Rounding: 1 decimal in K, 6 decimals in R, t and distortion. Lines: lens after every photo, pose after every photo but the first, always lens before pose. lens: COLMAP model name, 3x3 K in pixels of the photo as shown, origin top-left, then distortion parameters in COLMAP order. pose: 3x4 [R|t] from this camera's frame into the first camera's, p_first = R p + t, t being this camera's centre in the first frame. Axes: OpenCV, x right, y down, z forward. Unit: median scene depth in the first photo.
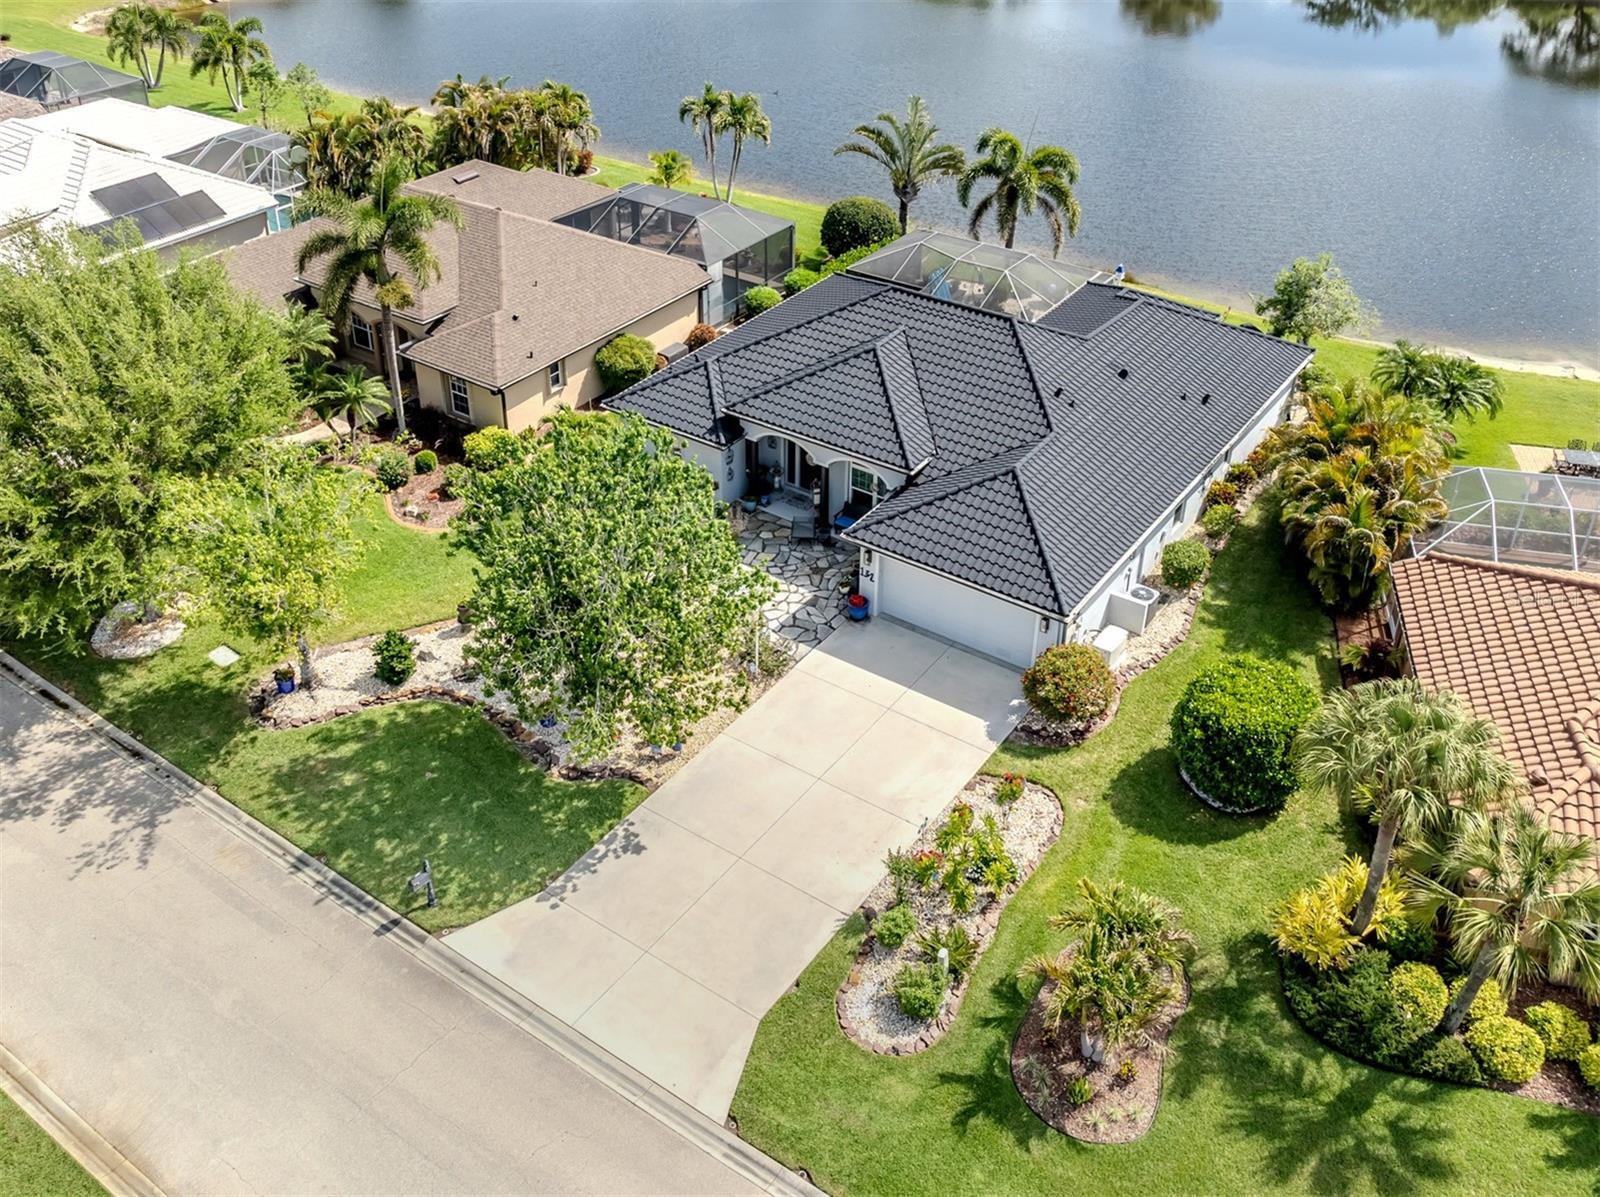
lens RADIAL K [[1257.1, 0, 800.0], [0, 1257.1, 598.5], [0, 0, 1]] dist [0.003519, 0.000495]
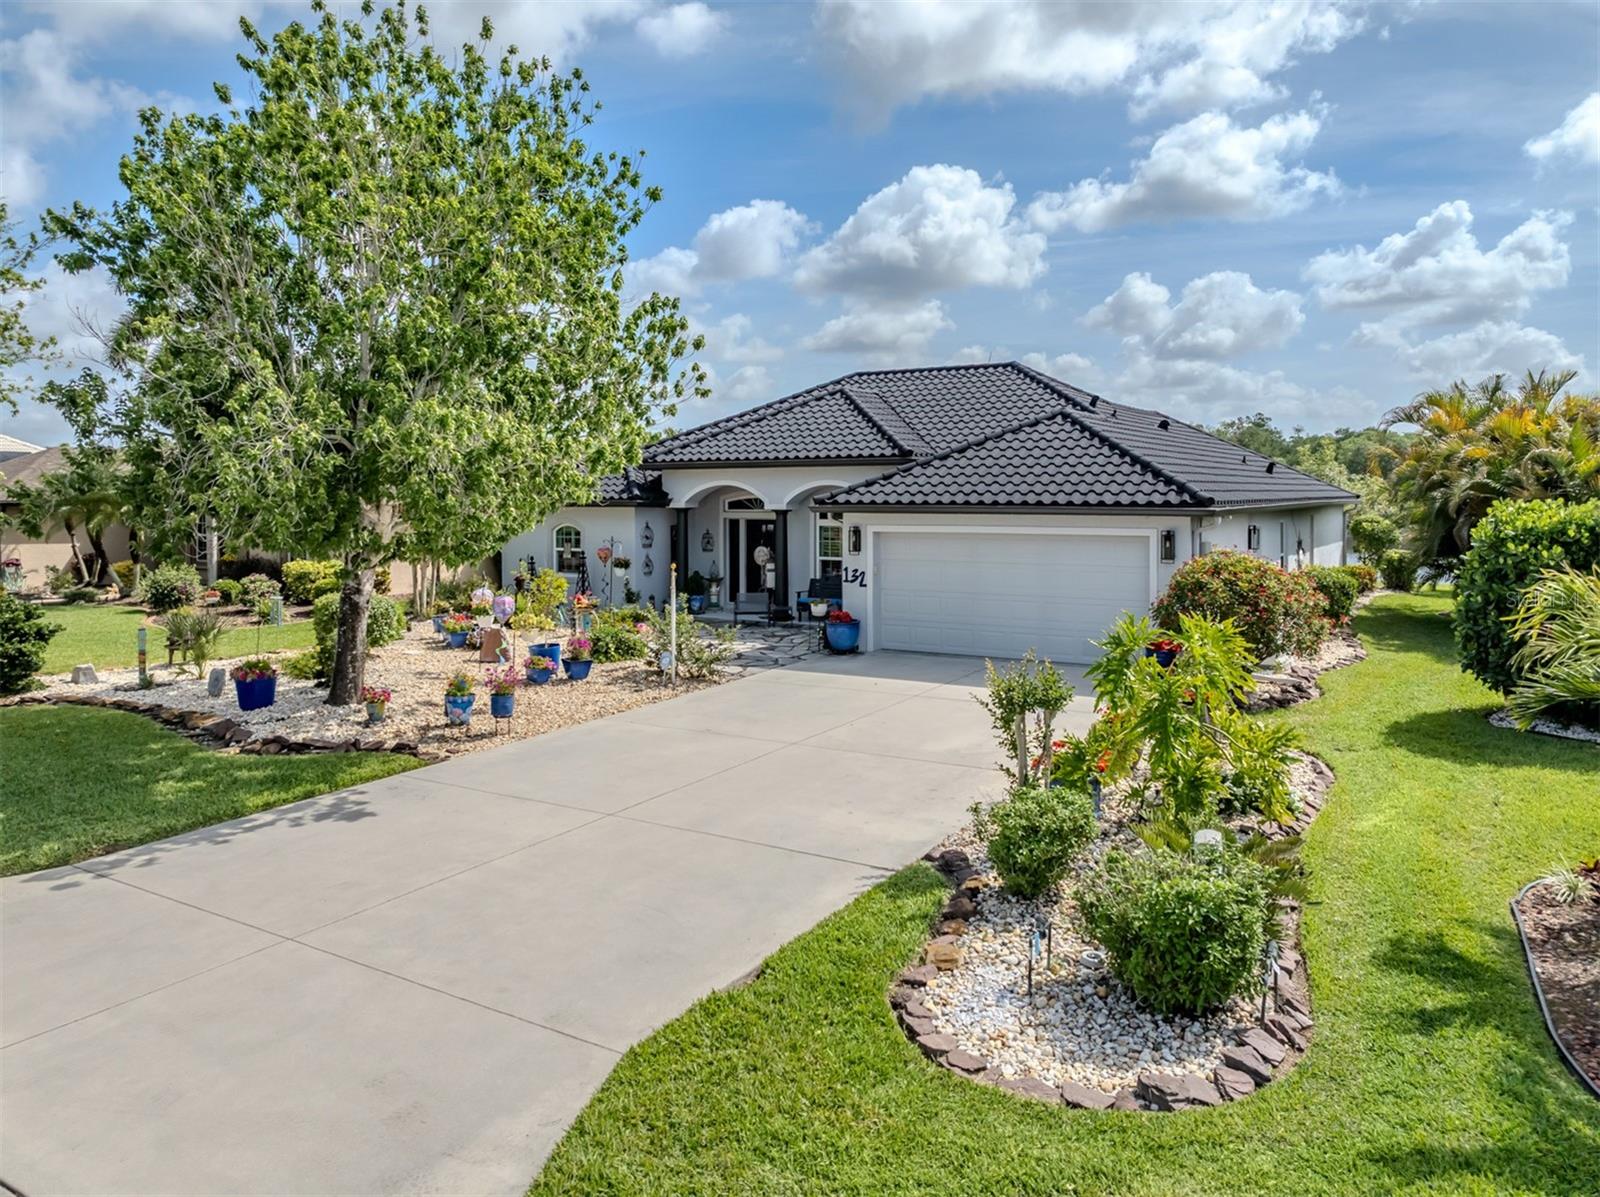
lens RADIAL K [[1085.8, 0, 800.0], [0, 1085.8, 598.5], [0, 0, 1]] dist [-0.011117, -0.001731]
pose [[0.998378, -0.007231, 0.056479, -0.005169], [0.035657, 0.852732, -0.521131, 0.282708], [-0.044393, 0.522299, 0.851606, 0.560215]]
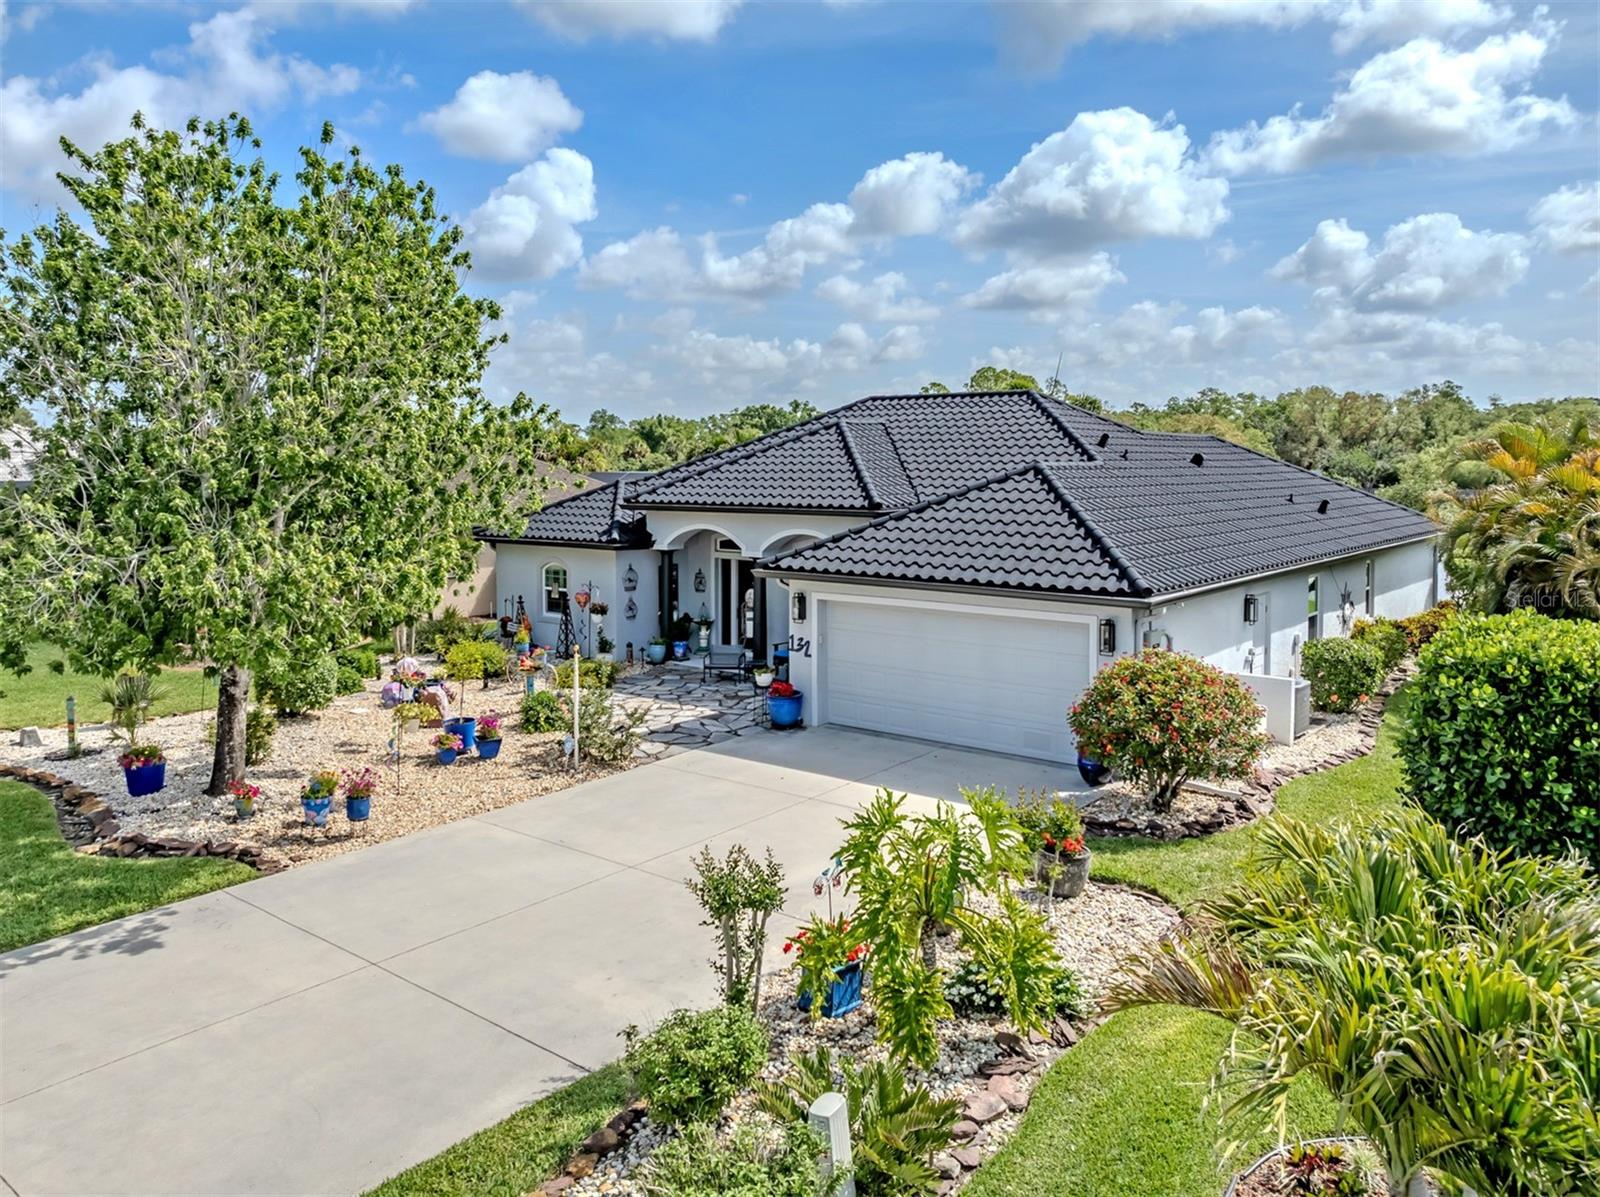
lens RADIAL K [[1137.0, 0, 800.0], [0, 1137.0, 598.5], [0, 0, 1]] dist [-0.018511, 0.001070]
pose [[0.997253, 0.007346, -0.073705, 0.095812], [-0.043328, 0.864921, -0.500034, 0.236961], [0.060076, 0.501854, 0.862863, 0.544186]]
